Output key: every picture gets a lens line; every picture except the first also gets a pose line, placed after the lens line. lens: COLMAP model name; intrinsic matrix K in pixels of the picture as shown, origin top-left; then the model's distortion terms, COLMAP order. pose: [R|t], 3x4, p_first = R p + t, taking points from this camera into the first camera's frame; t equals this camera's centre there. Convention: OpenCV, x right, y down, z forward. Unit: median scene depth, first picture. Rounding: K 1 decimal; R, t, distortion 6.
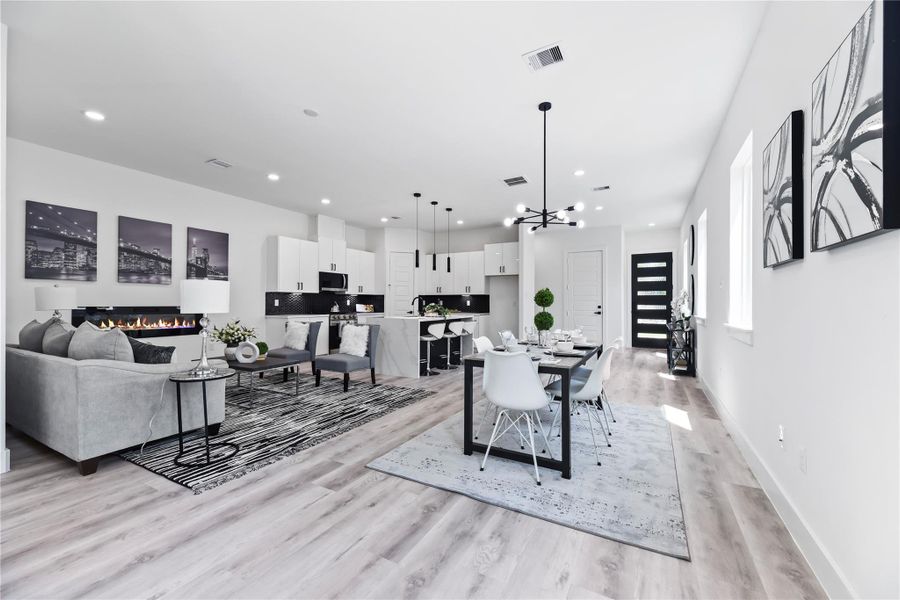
lens RADIAL K [[362.7, 0, 450.3], [0, 362.7, 302.5], [0, 0, 1]] dist [0.001118, 0.000121]
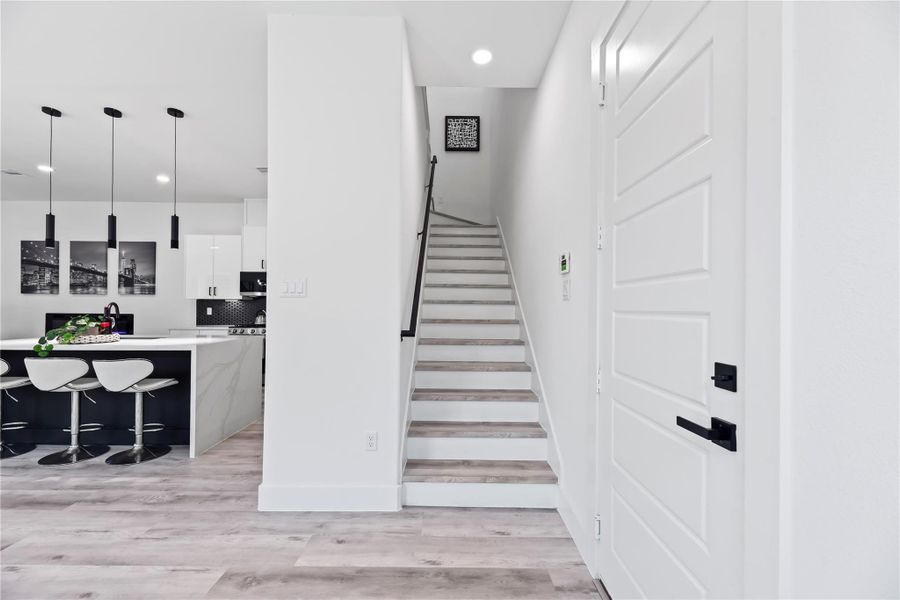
lens RADIAL K [[362.7, 0, 451.1], [0, 362.7, 307.1], [0, 0, 1]] dist [0.001118, 0.000121]
pose [[0.476290, -0.003072, -0.879283, 0.772291], [-0.006700, 0.999952, -0.007123, -0.009668], [0.879262, 0.009284, 0.476247, 1.468640]]
